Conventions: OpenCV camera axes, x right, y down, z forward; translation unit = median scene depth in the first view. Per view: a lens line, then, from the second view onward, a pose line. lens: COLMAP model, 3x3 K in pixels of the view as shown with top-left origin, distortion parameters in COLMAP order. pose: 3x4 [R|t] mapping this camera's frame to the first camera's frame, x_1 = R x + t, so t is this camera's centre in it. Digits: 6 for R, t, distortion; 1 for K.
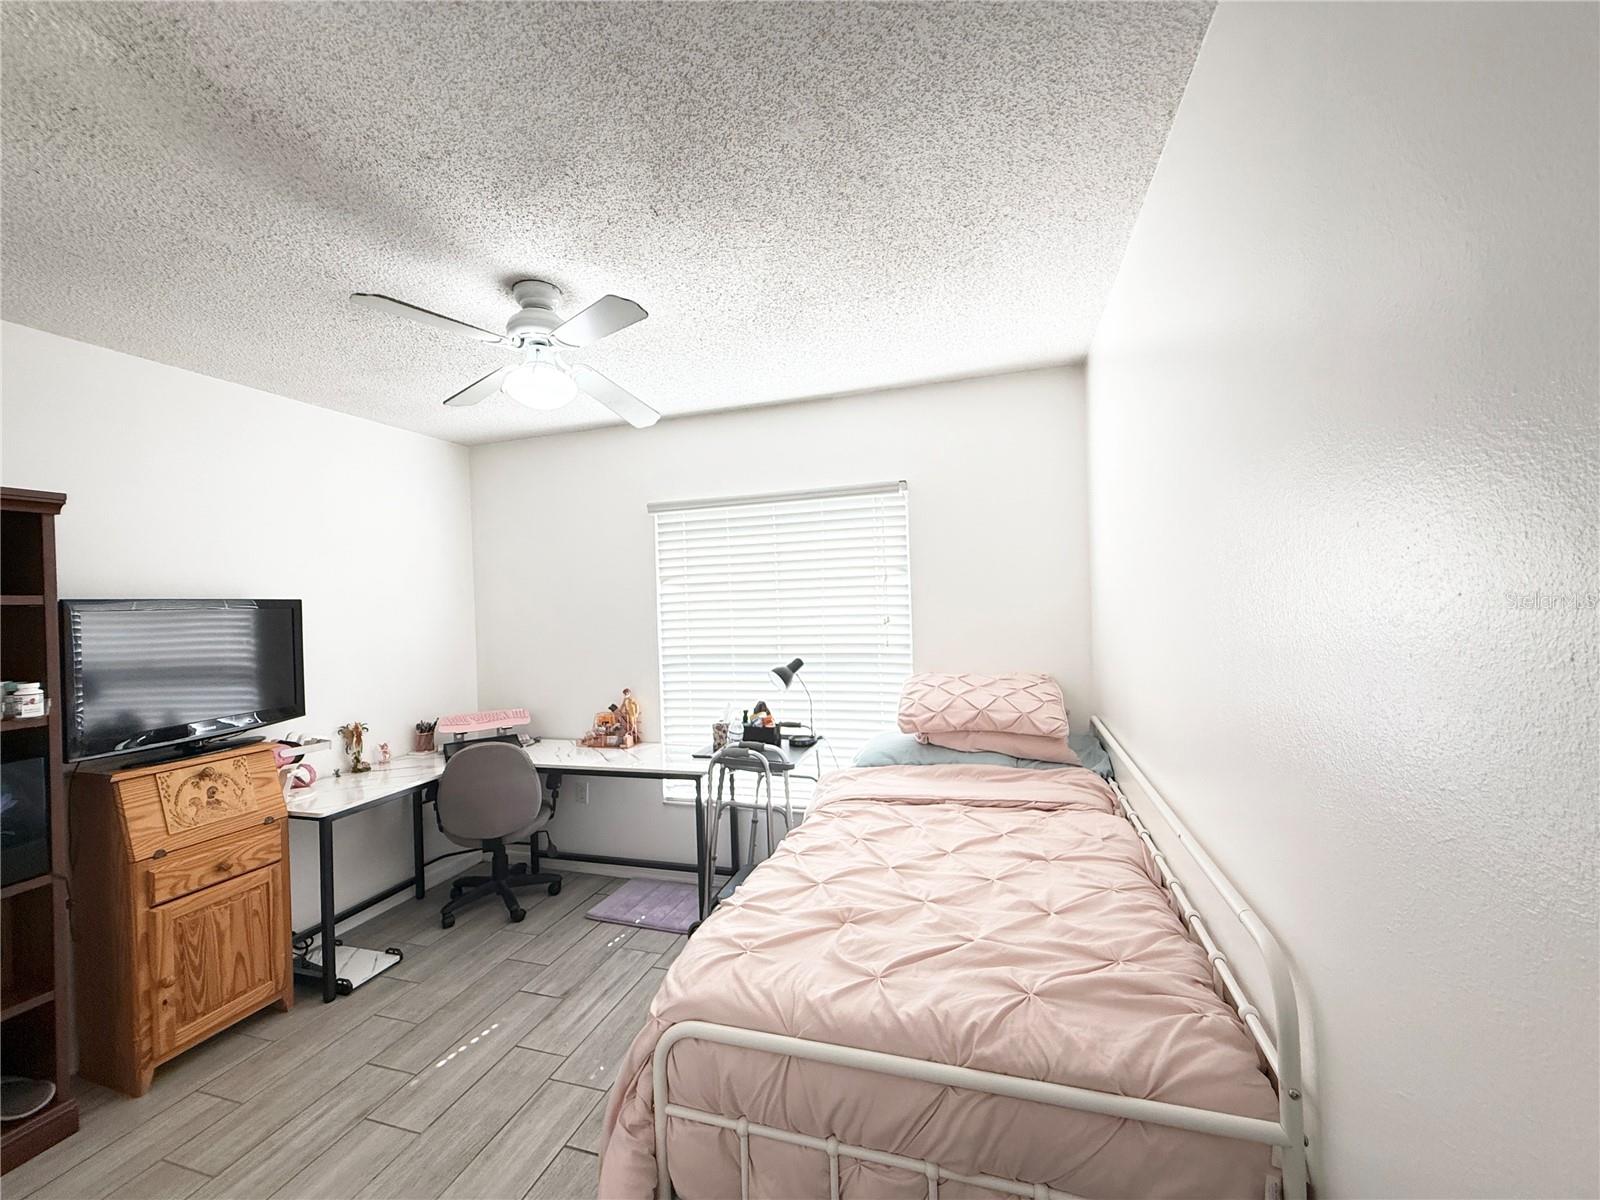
lens RADIAL K [[636.1, 0, 797.4], [0, 636.1, 597.5], [0, 0, 1]] dist [-0.000602, 0.000764]
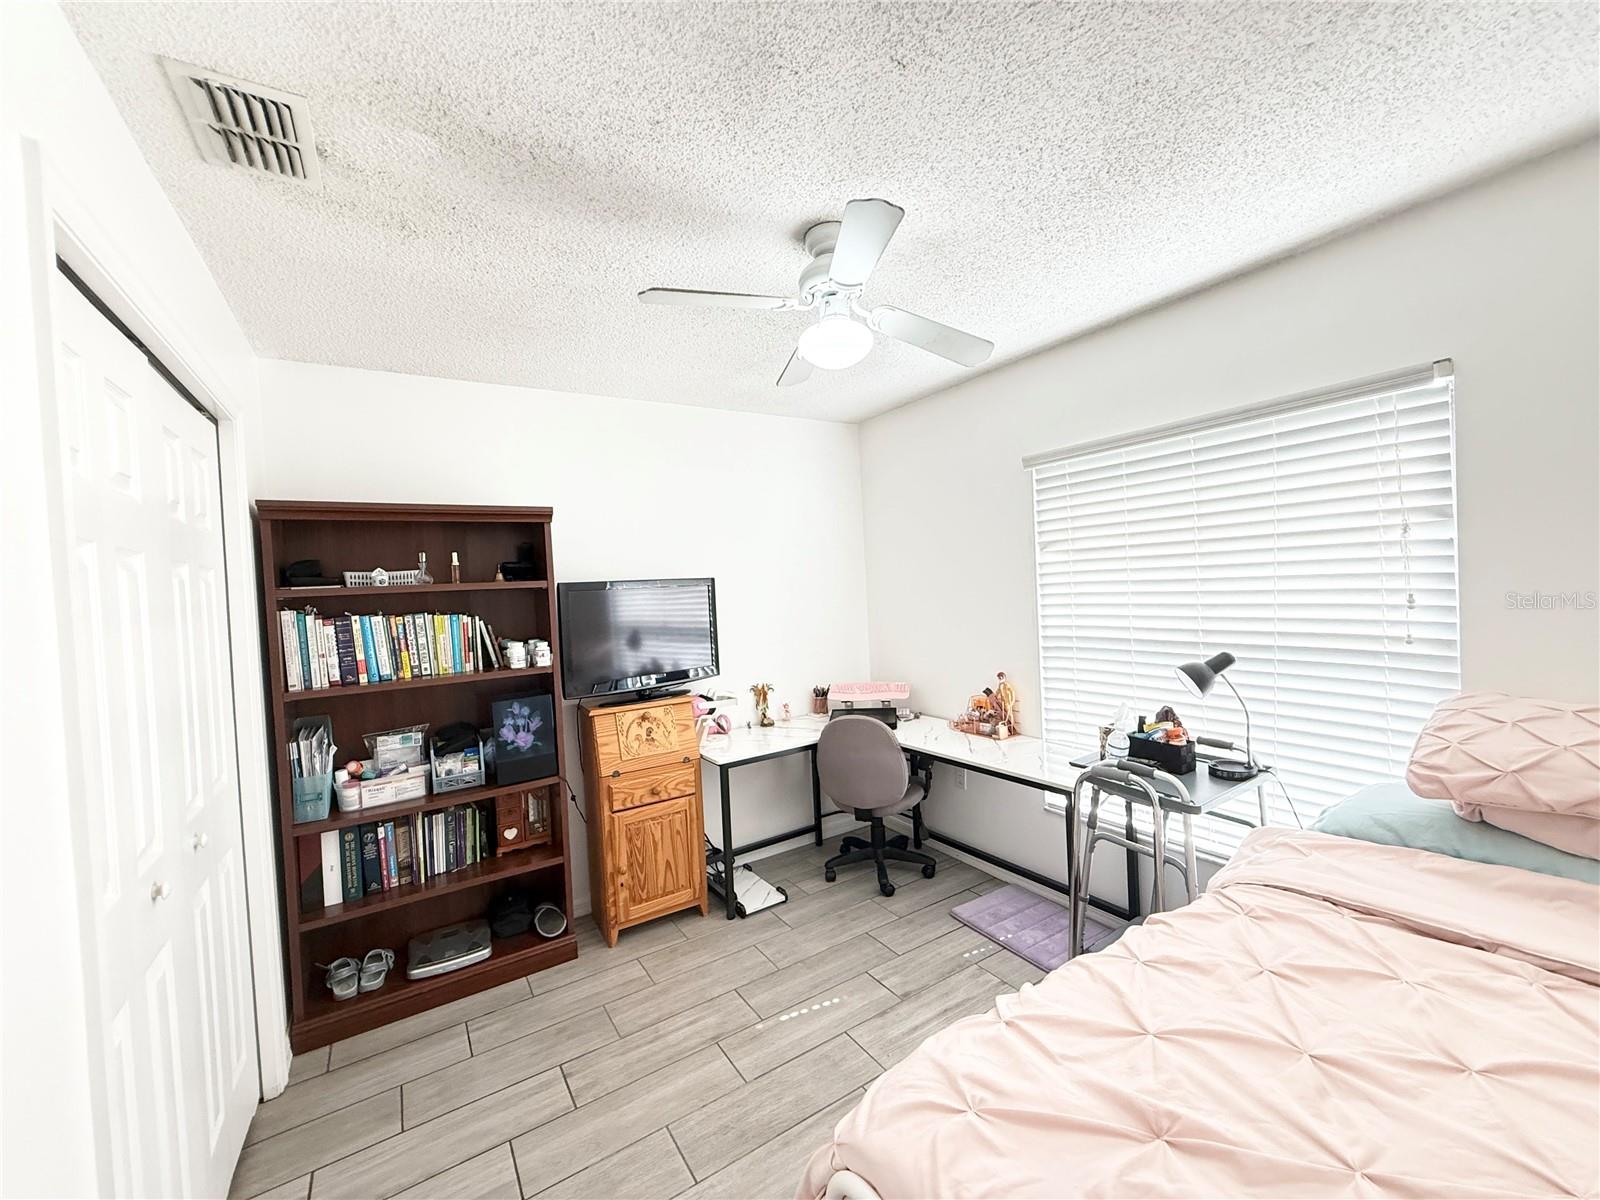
lens RADIAL K [[636.1, 0, 796.6], [0, 636.1, 598.4], [0, 0, 1]] dist [-0.000602, 0.000764]
pose [[0.766629, 0.011070, -0.641995, 0.101481], [0.027084, 0.998404, 0.049557, -0.013033], [0.641519, -0.055380, 0.765106, 0.193227]]
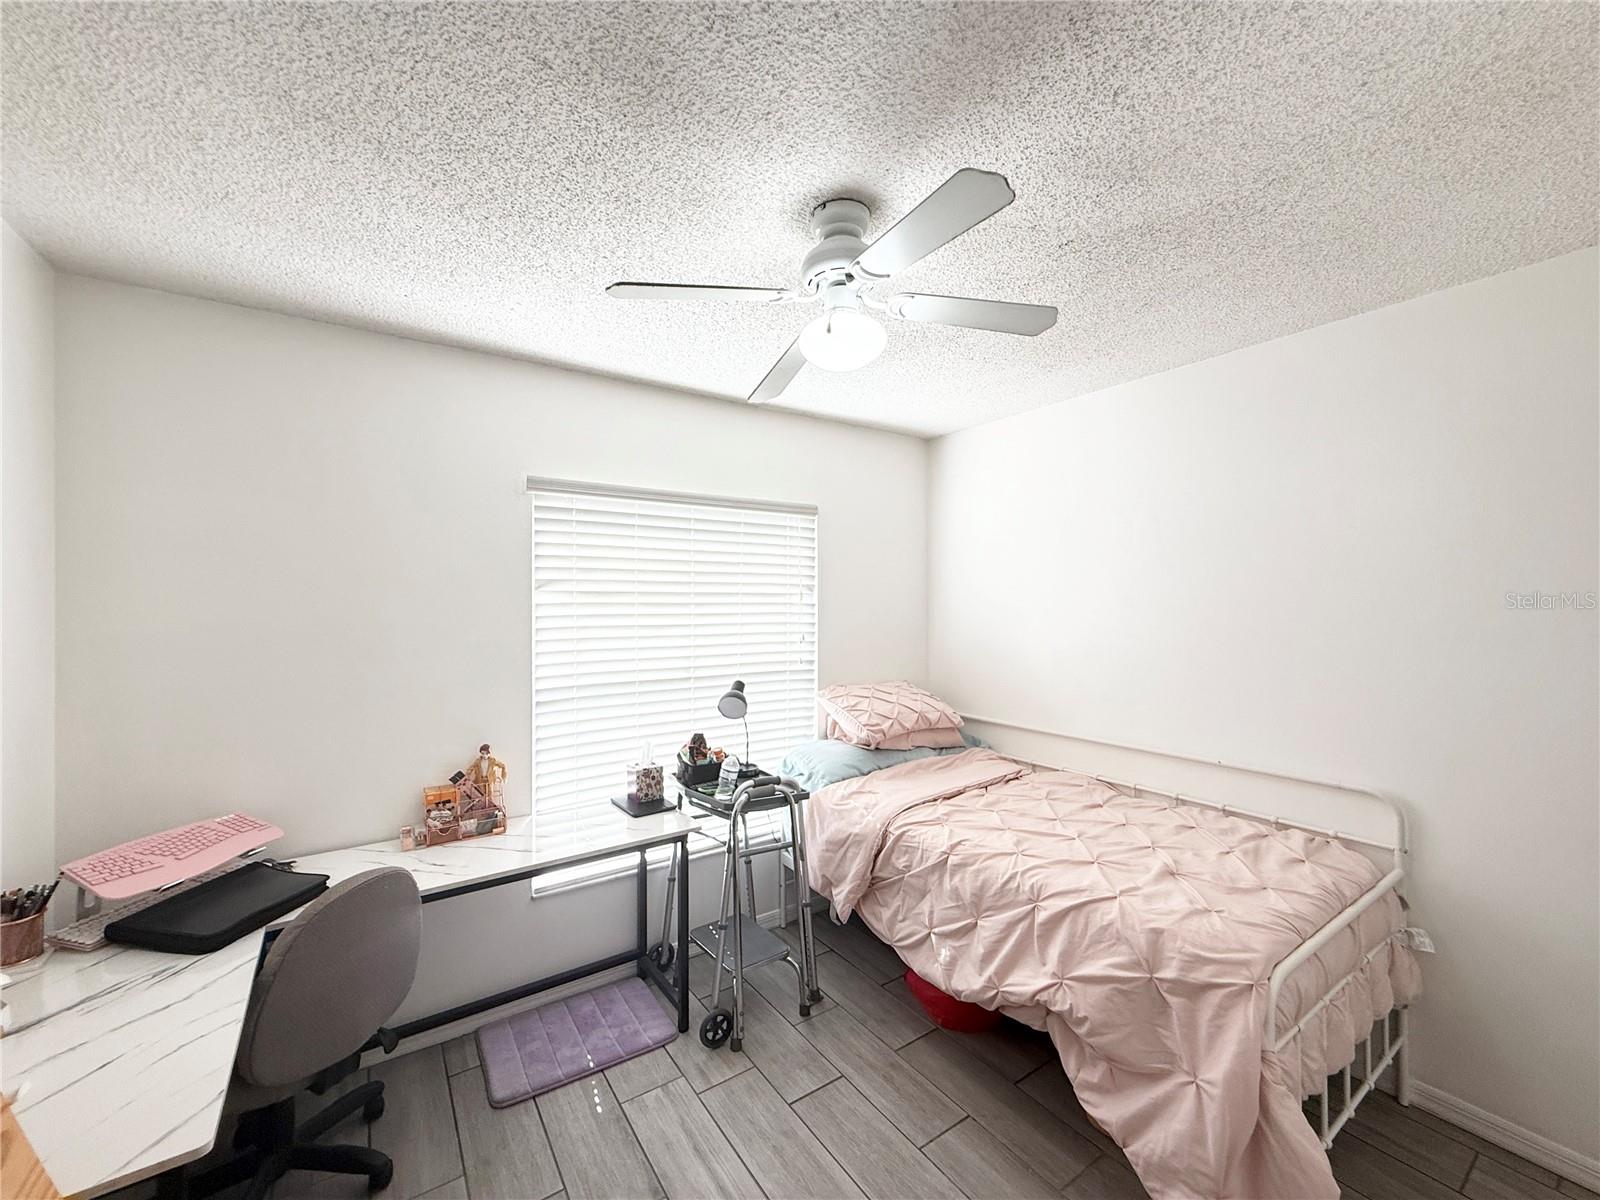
lens RADIAL K [[636.1, 0, 798.1], [0, 636.1, 598.6], [0, 0, 1]] dist [-0.000602, 0.000764]
pose [[0.619792, 0.036717, 0.783907, -0.771147], [-0.023588, 0.999325, -0.028157, 0.001591], [-0.784411, -0.001039, 0.620240, 0.424058]]
